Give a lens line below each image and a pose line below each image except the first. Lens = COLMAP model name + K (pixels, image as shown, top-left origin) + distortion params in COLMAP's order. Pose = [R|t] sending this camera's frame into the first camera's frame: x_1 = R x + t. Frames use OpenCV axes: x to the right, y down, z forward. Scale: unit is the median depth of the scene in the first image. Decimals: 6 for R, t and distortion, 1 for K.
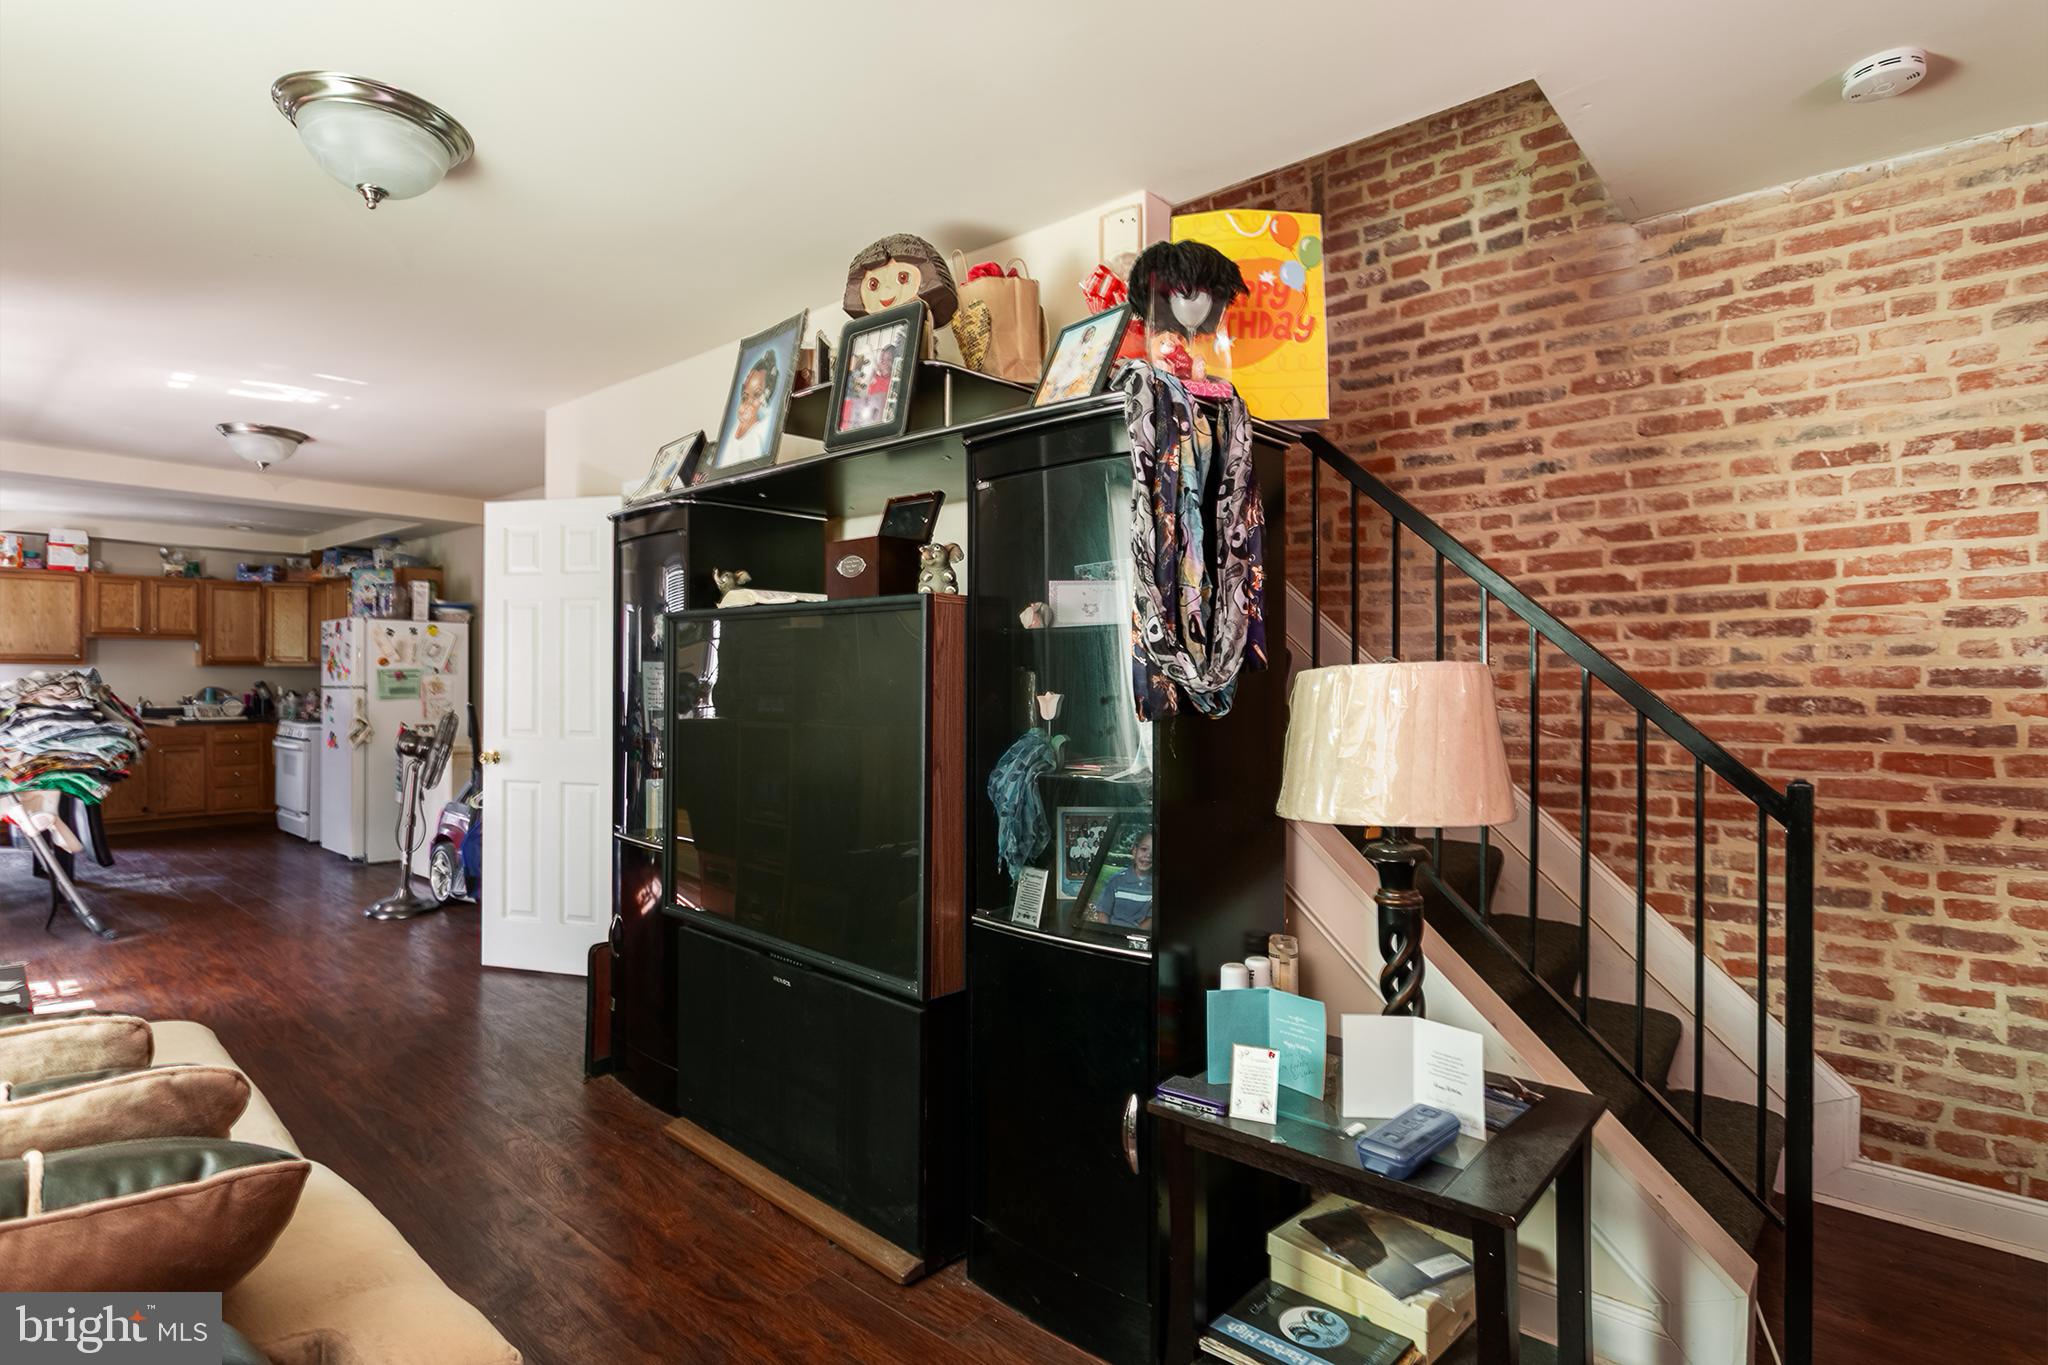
lens RADIAL K [[1036.6, 0, 1025.0], [0, 1036.6, 672.2], [0, 0, 1]] dist [0.003496, -0.000089]
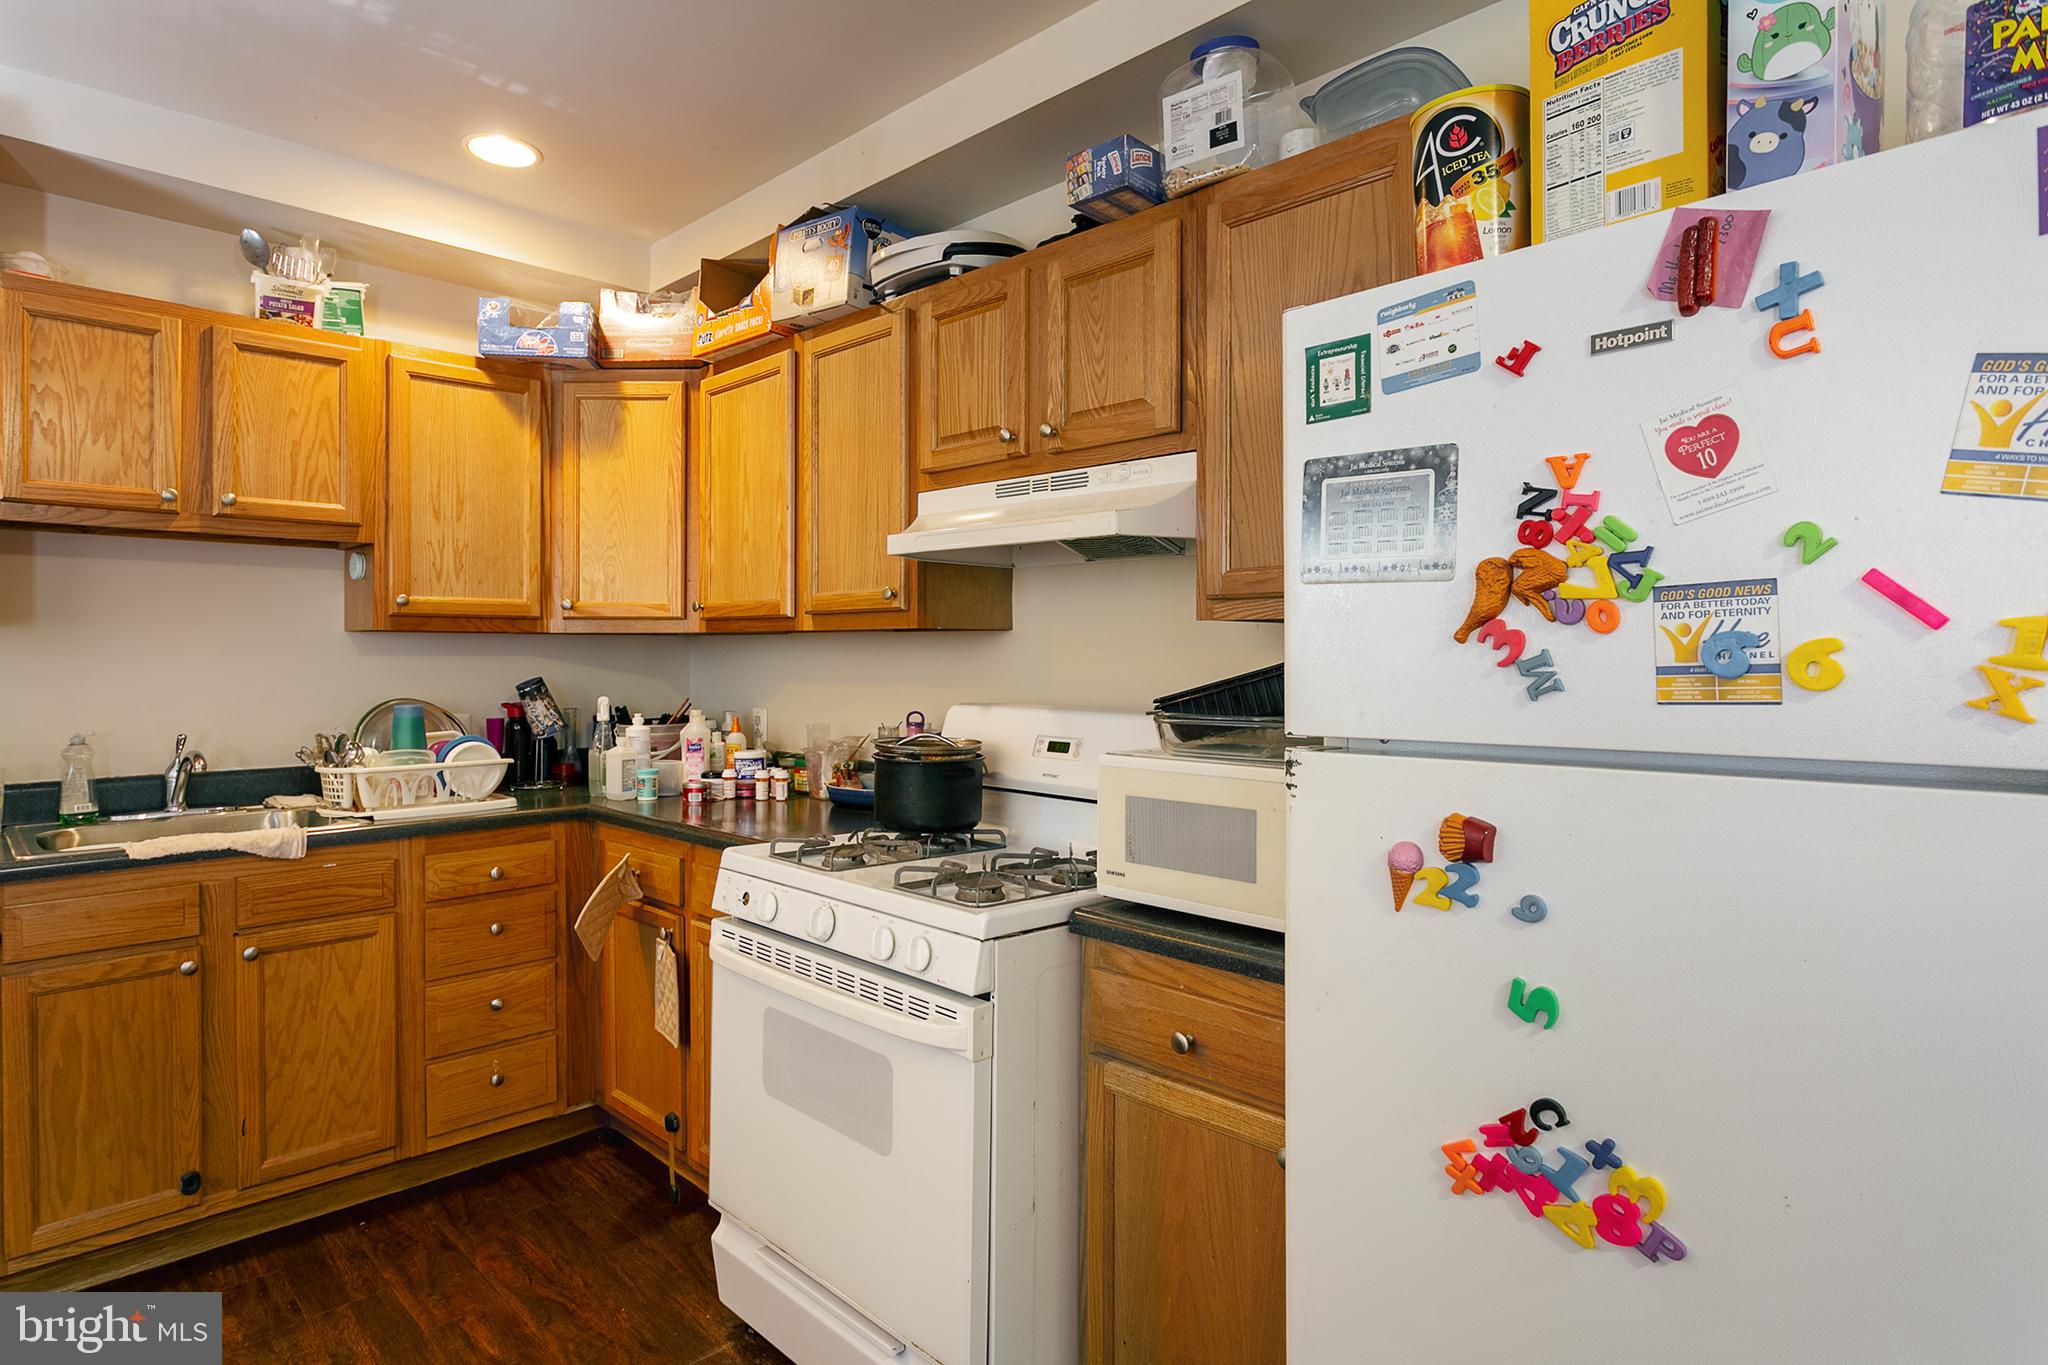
lens RADIAL K [[1132.2, 0, 1048.4], [0, 1132.2, 655.8], [0, 0, 1]] dist [0.005348, 0.000254]
pose [[0.997300, -0.003113, -0.073364, -0.579528], [0.003284, 0.999992, 0.002209, 0.000893], [0.073356, -0.002444, 0.997303, 0.693772]]
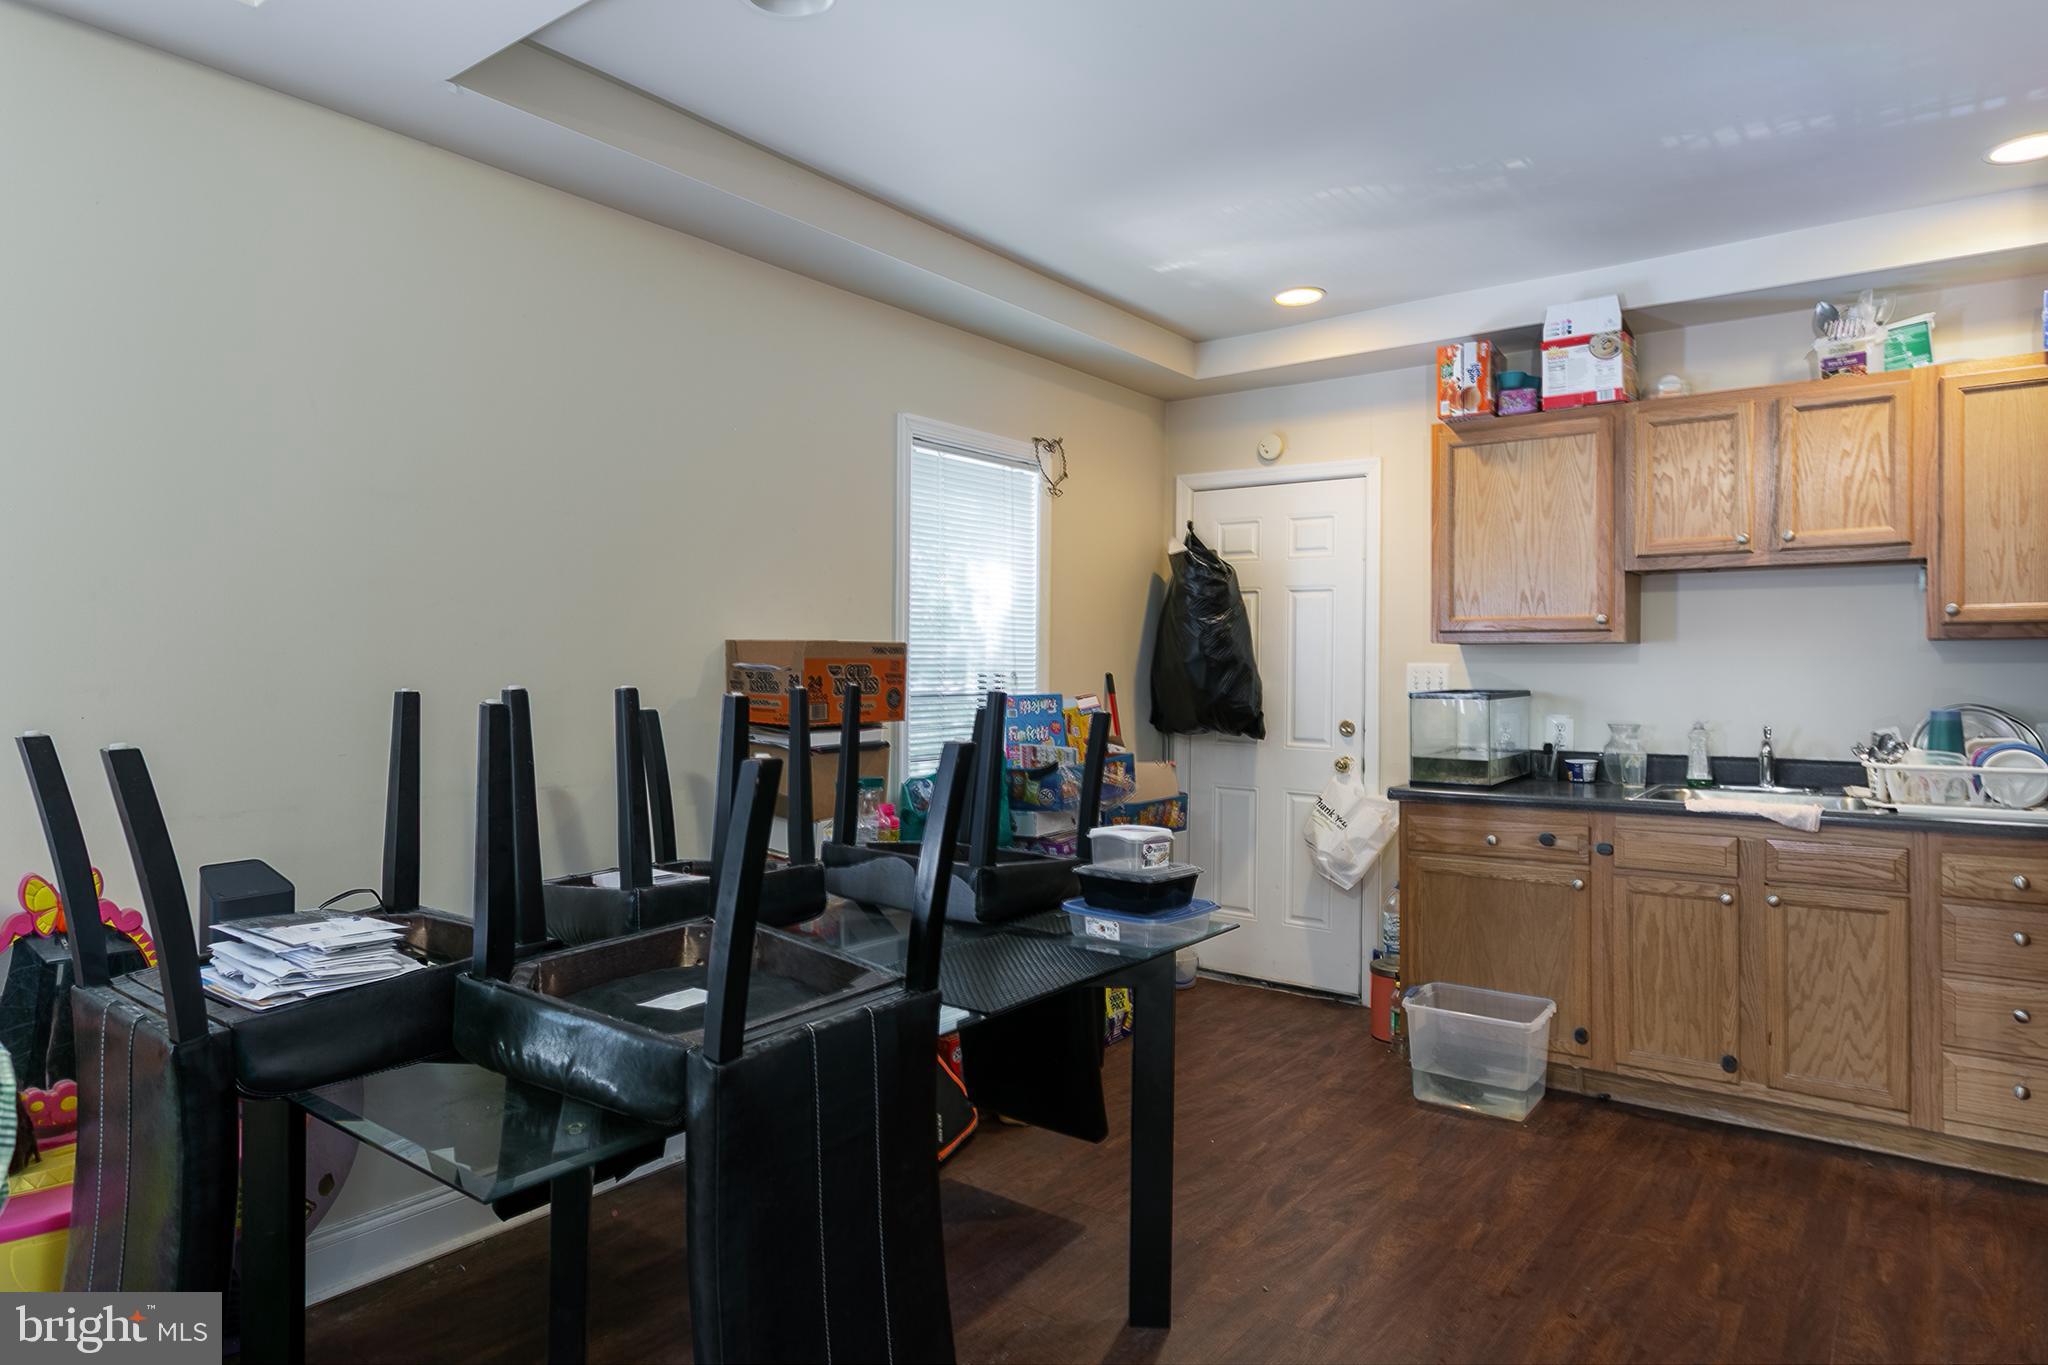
lens RADIAL K [[1205.5, 0, 1025.3], [0, 1205.5, 676.9], [0, 0, 1]] dist [-0.003152, -0.000085]
pose [[0.081375, 0.002059, -0.996681, -0.447260], [0.001141, 0.999997, 0.002159, 0.004211], [0.996683, -0.001313, 0.081372, 0.698548]]
